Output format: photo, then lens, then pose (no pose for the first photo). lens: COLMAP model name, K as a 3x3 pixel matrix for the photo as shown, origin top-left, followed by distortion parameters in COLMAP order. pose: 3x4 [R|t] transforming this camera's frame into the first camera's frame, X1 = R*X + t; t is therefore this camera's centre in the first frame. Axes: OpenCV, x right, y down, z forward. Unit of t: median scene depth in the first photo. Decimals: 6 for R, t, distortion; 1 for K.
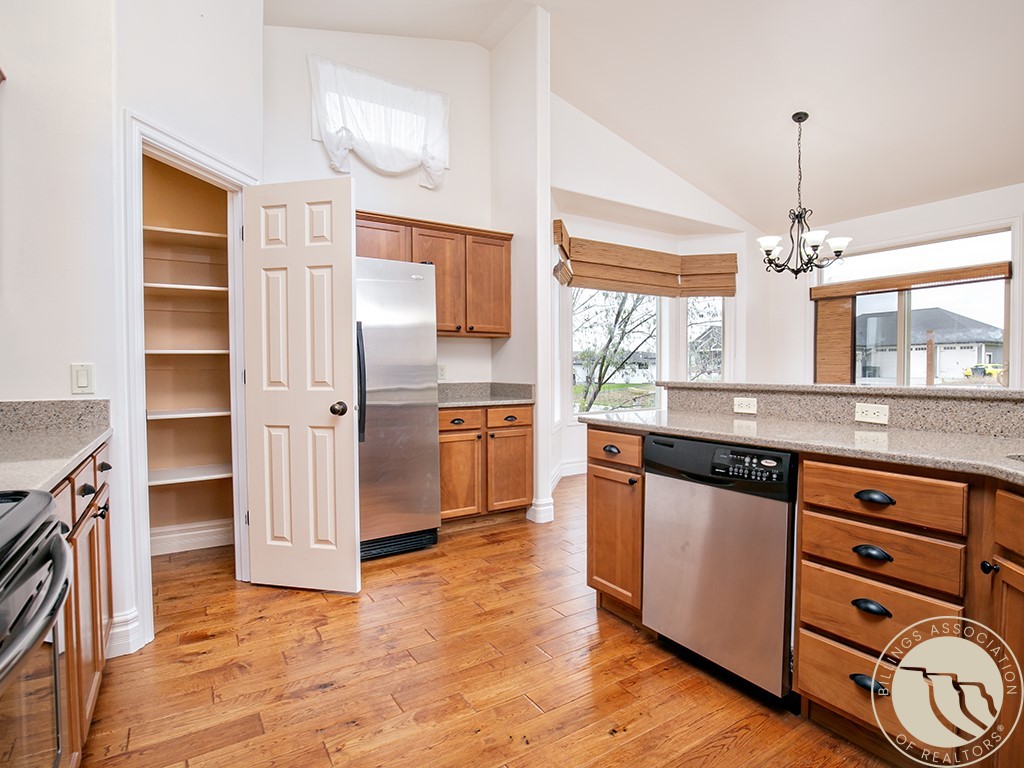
lens RADIAL K [[530.3, 0, 515.5], [0, 530.3, 382.5], [0, 0, 1]] dist [-0.030211, 0.002890]
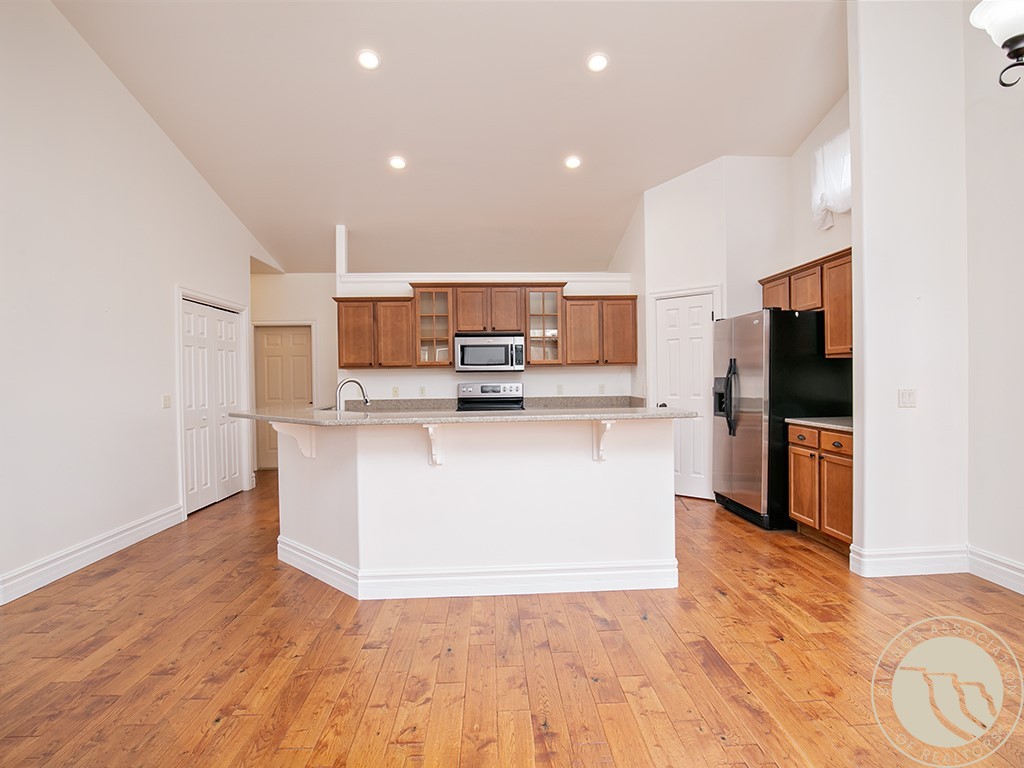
lens RADIAL K [[530.3, 0, 517.2], [0, 530.3, 385.3], [0, 0, 1]] dist [-0.030211, 0.002890]
pose [[-0.493618, 0.021099, -0.869423, 1.084644], [-0.008476, 0.999541, 0.029069, -0.060432], [0.869638, 0.021718, -0.493212, 0.962461]]
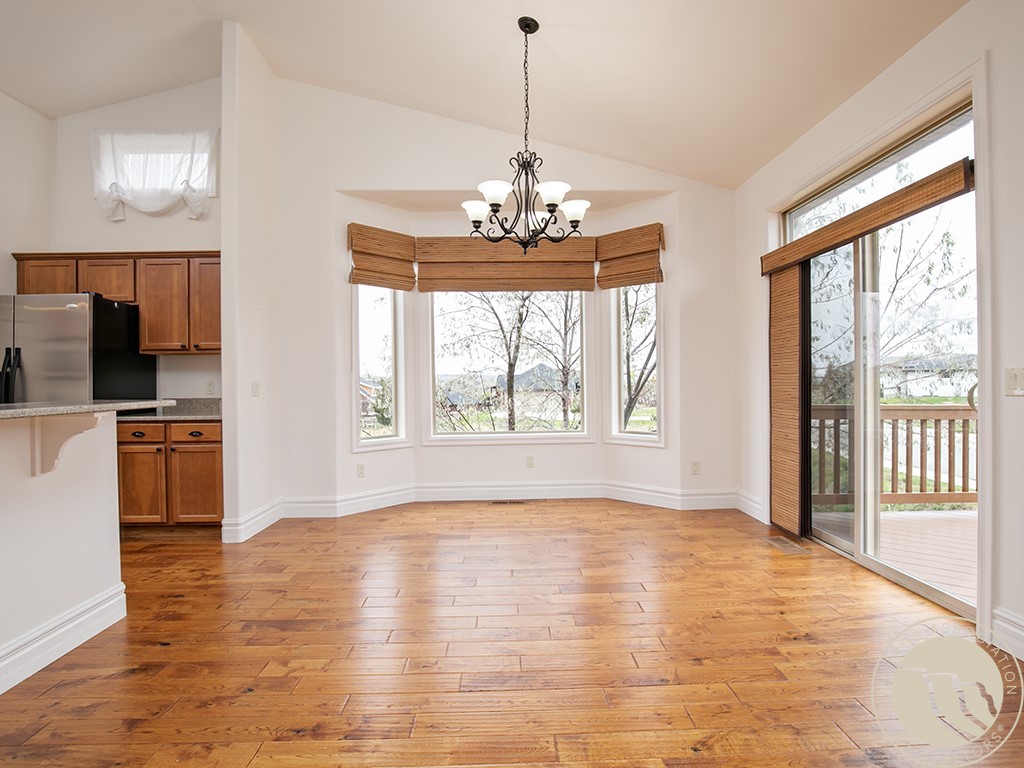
lens RADIAL K [[530.3, 0, 519.9], [0, 530.3, 386.6], [0, 0, 1]] dist [-0.030211, 0.002890]
pose [[0.860084, -0.002968, -0.510143, 1.034769], [-0.004113, 0.999910, -0.012751, -0.012130], [0.510135, 0.013065, 0.859995, 0.452915]]
